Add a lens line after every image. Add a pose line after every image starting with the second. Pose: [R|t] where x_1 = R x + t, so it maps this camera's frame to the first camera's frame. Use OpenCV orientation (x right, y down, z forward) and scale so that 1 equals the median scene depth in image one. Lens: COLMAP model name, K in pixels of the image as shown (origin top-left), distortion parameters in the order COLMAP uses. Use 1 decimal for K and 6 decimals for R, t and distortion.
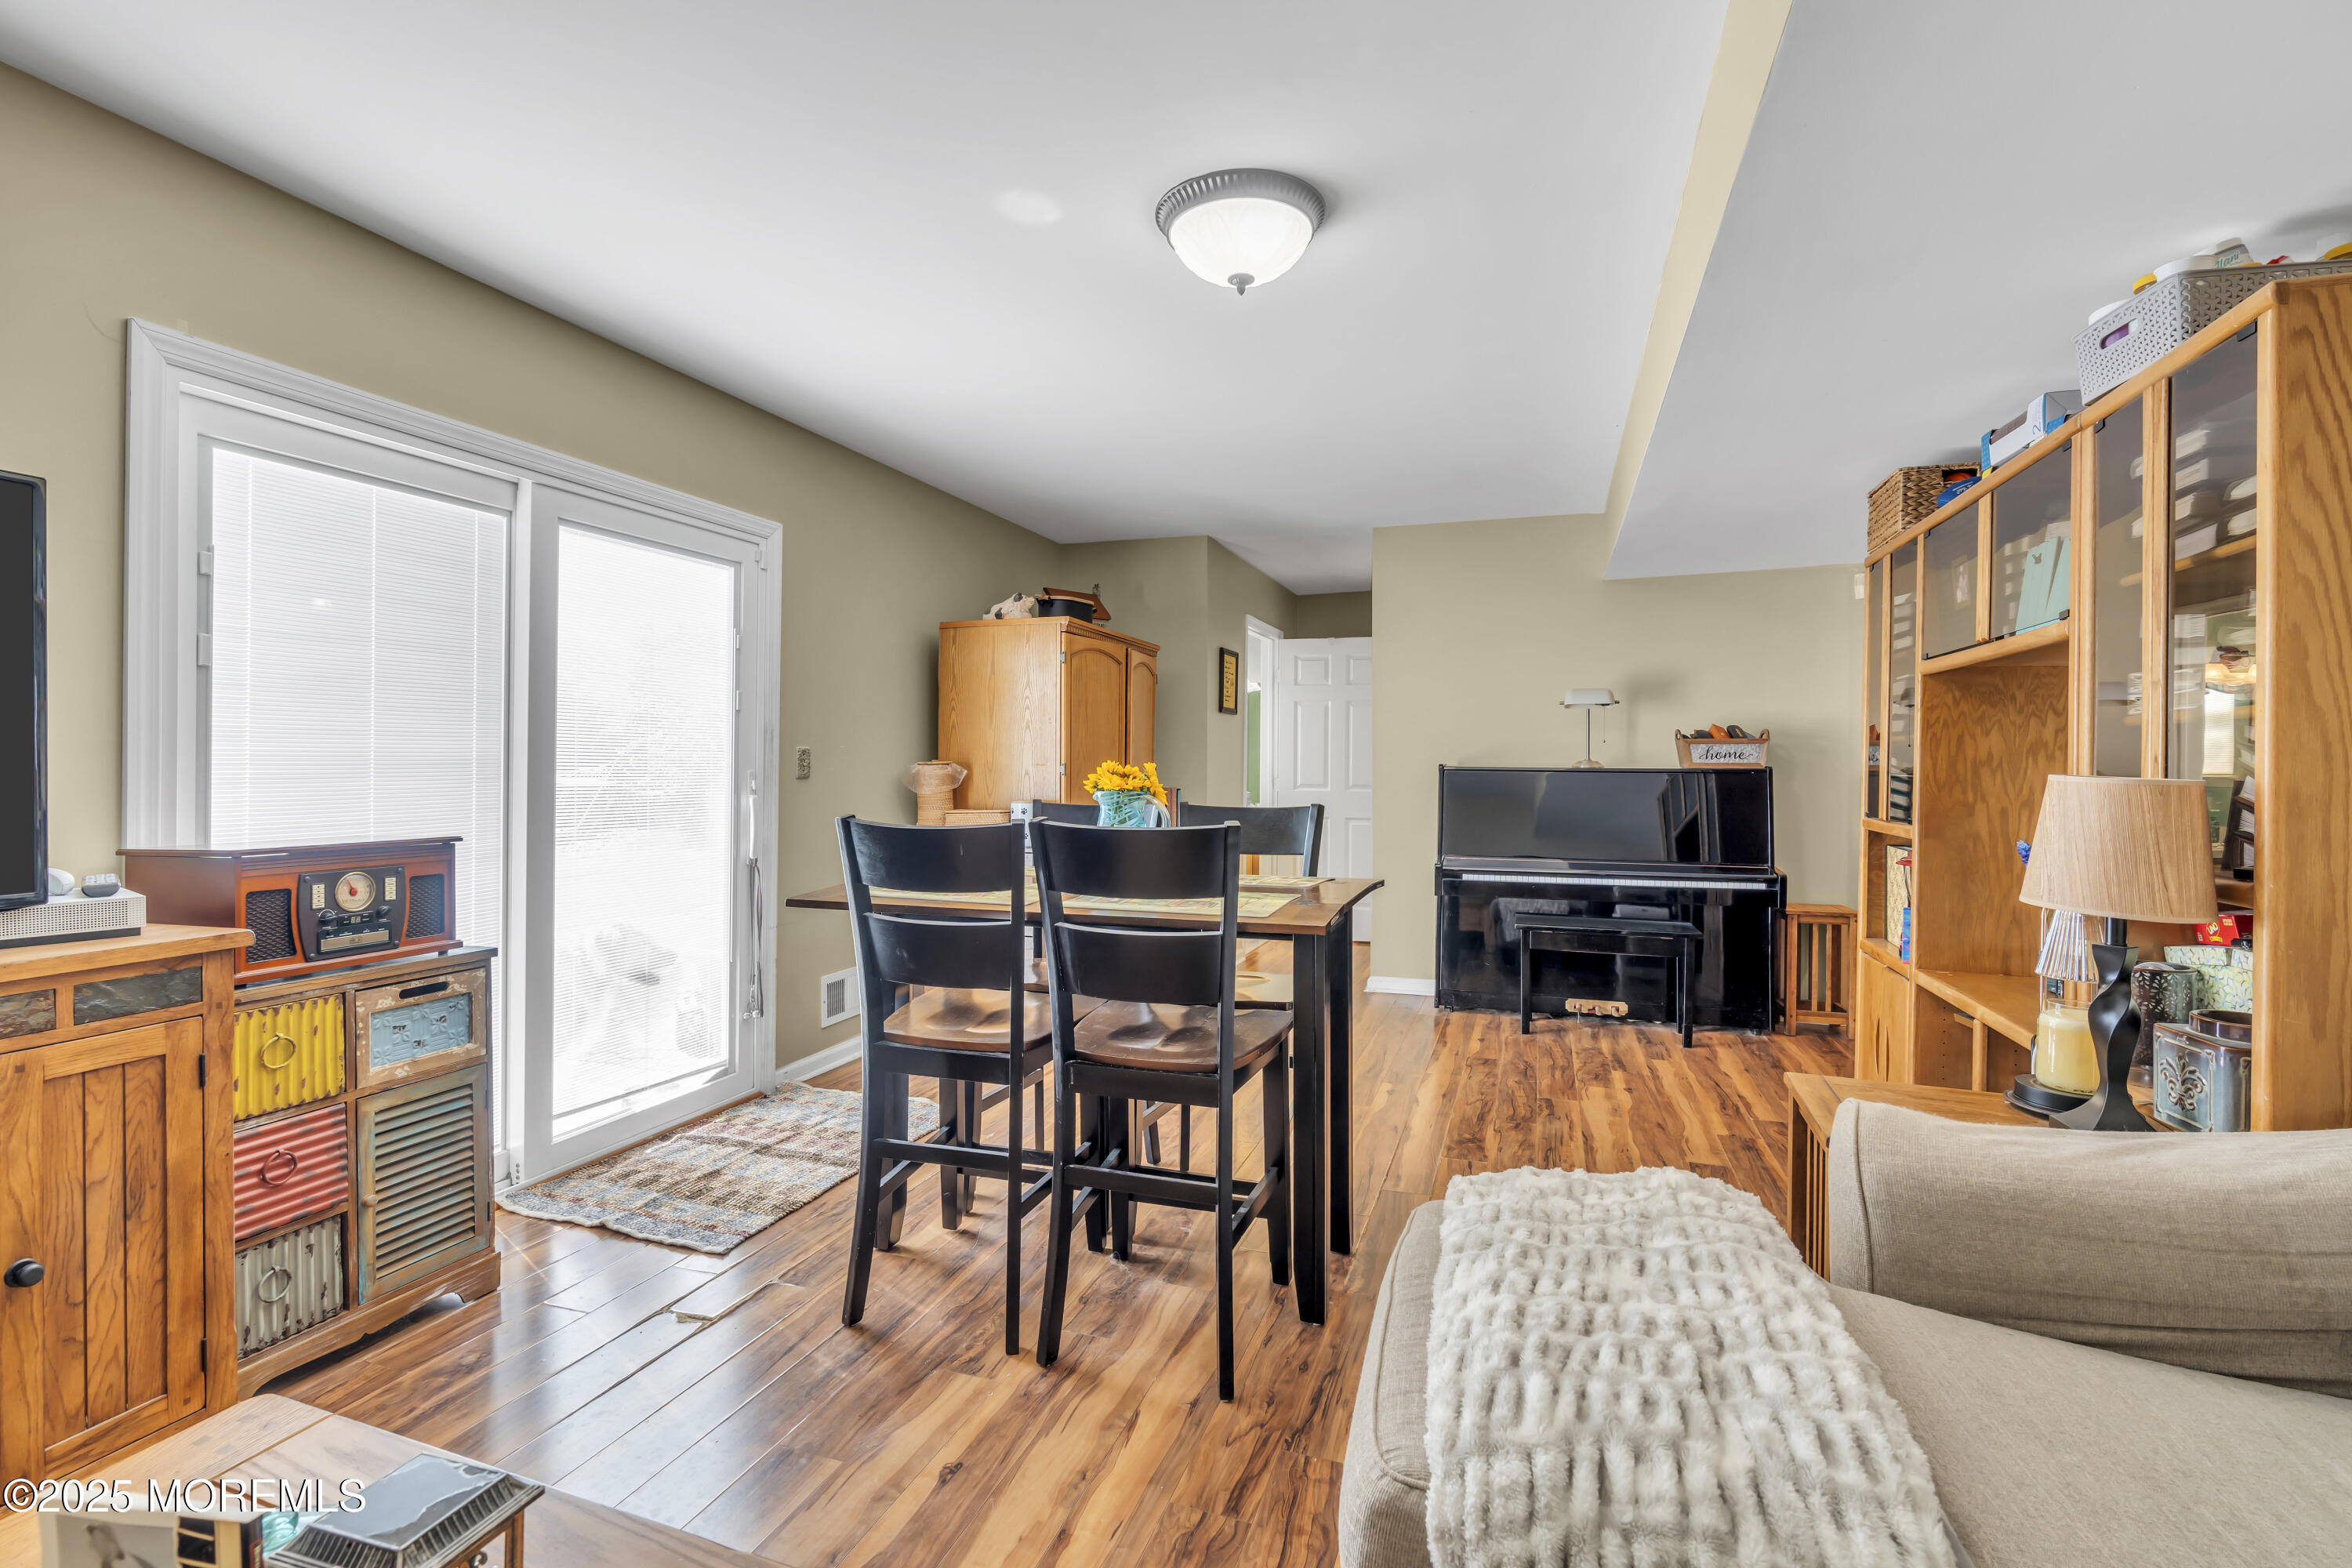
lens RADIAL K [[1066.8, 0, 1166.6], [0, 1066.8, 766.9], [0, 0, 1]] dist [-0.004834, 0.001788]
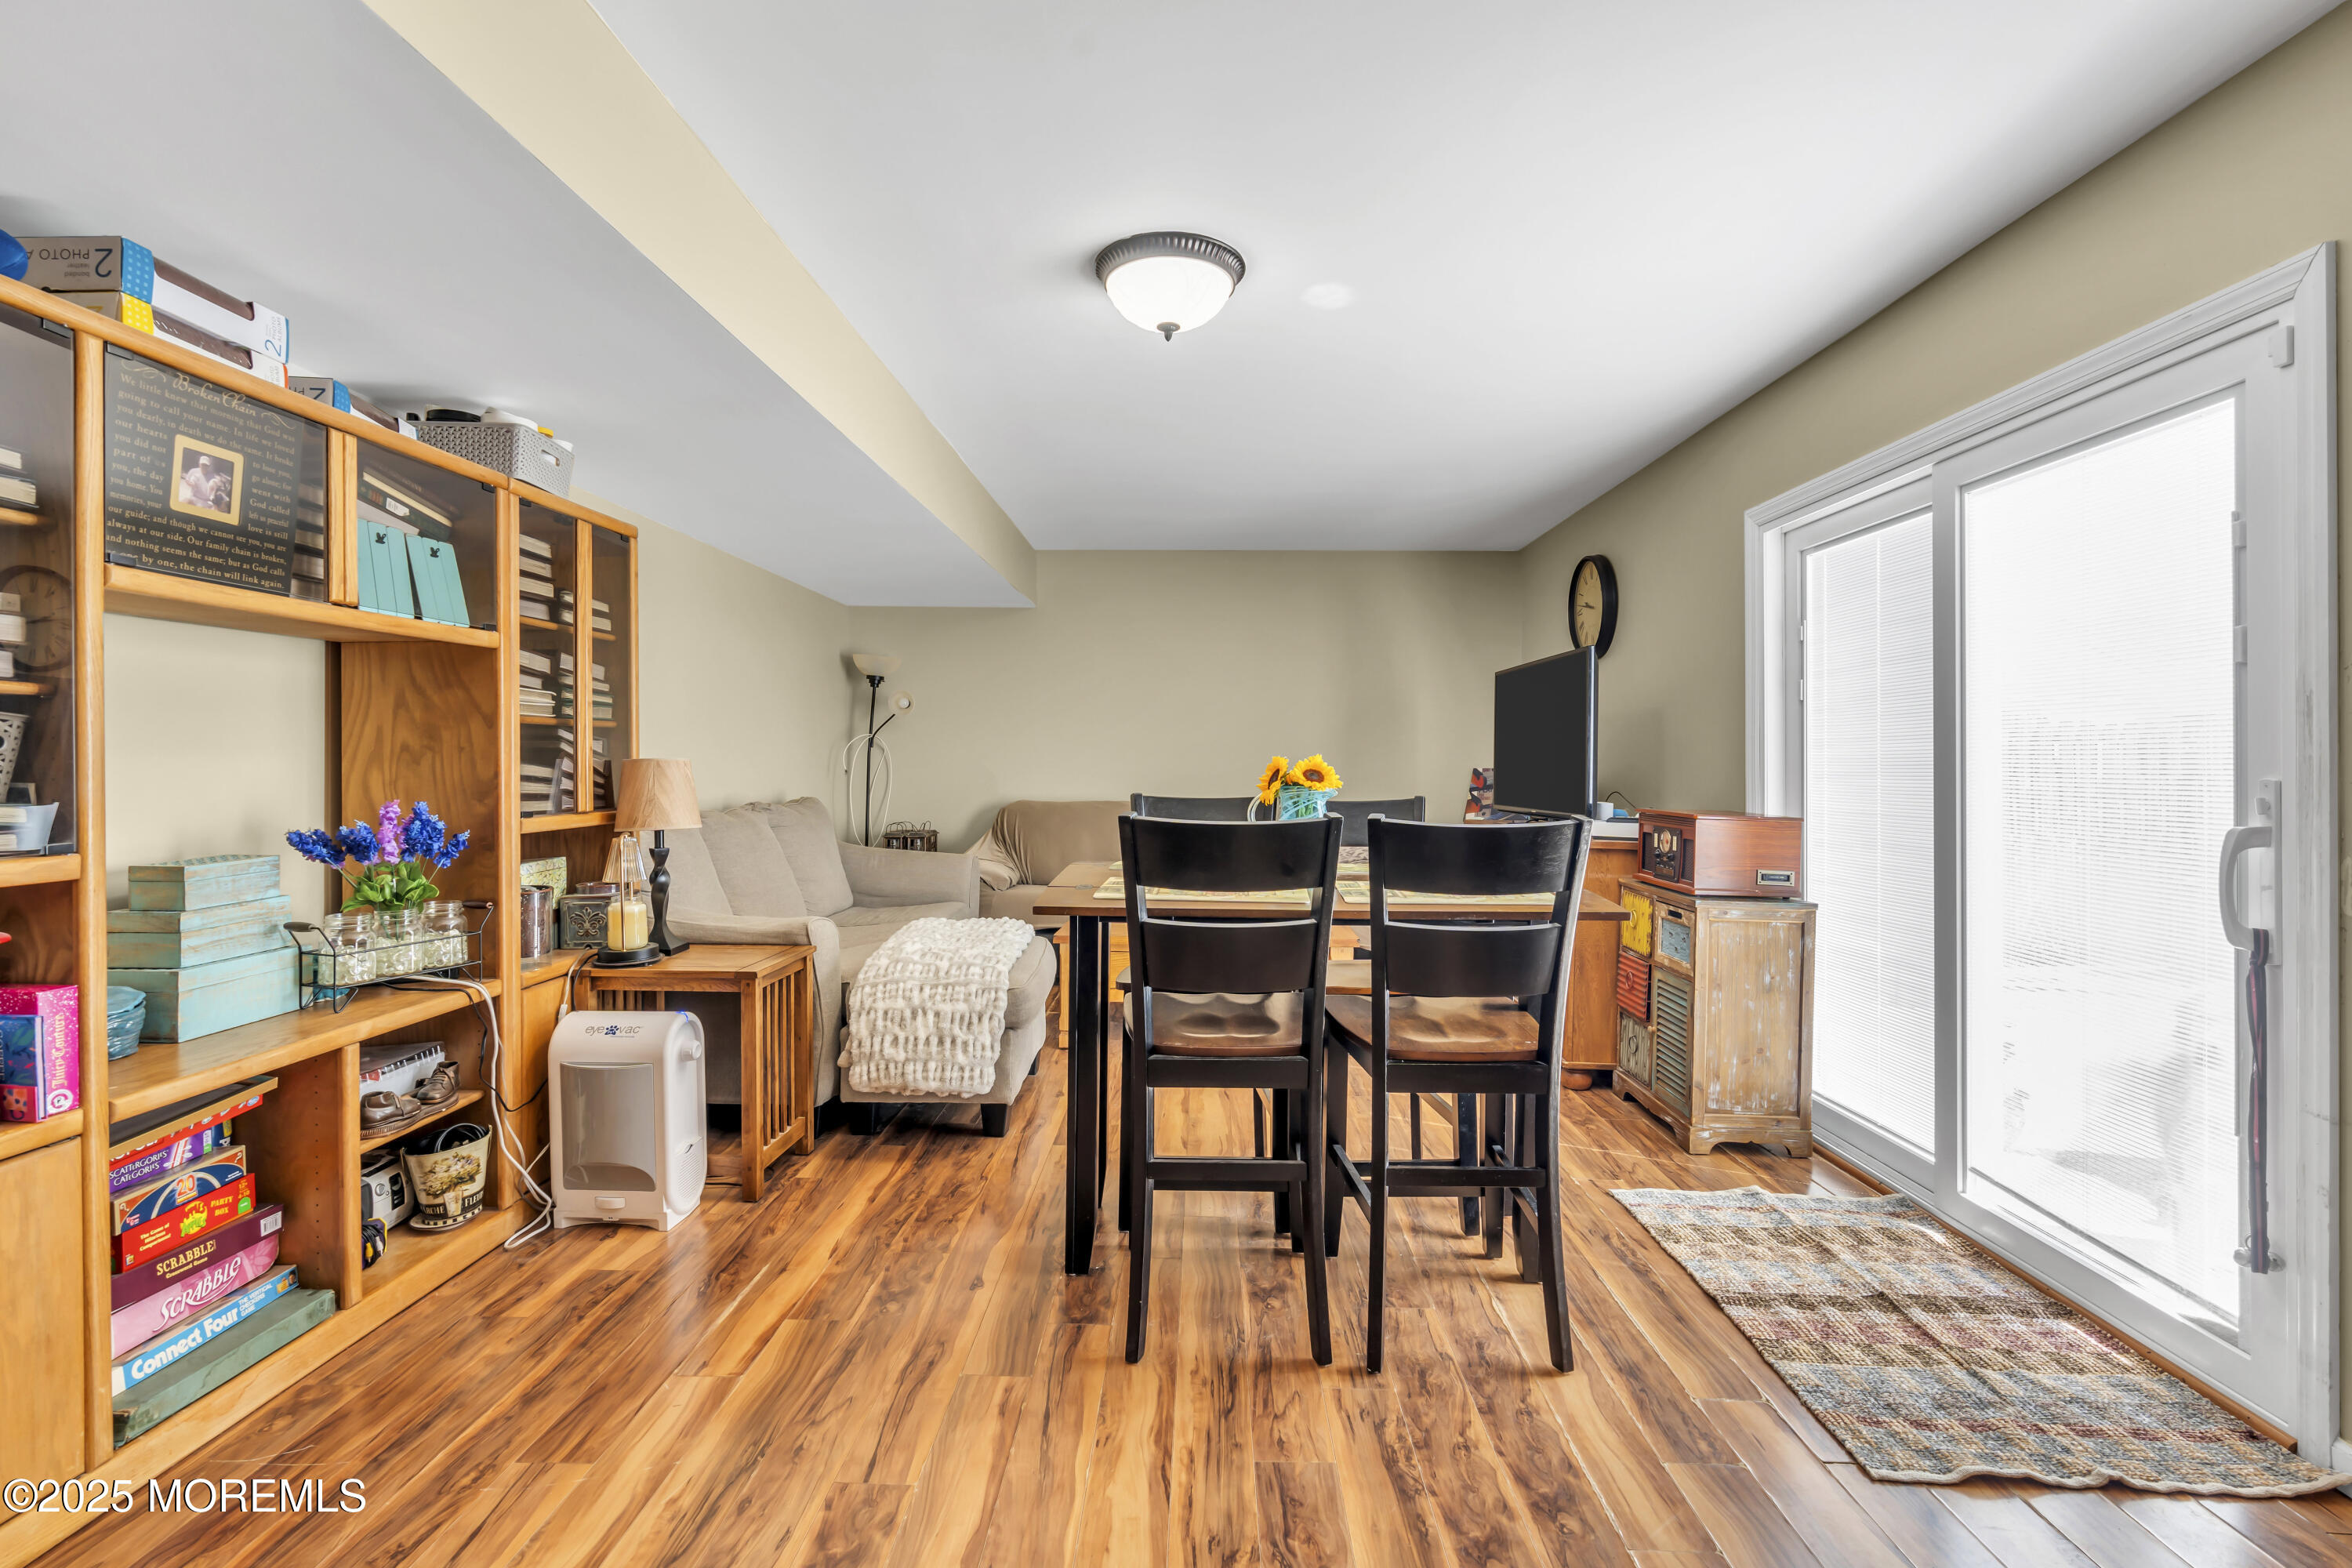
lens RADIAL K [[1066.8, 0, 1166.6], [0, 1066.8, 766.9], [0, 0, 1]] dist [-0.004834, 0.001788]
pose [[-0.956658, -0.012176, -0.290960, 0.311561], [-0.013218, 0.999911, 0.001618, 0.007630], [0.290915, 0.005394, -0.956734, 1.639123]]
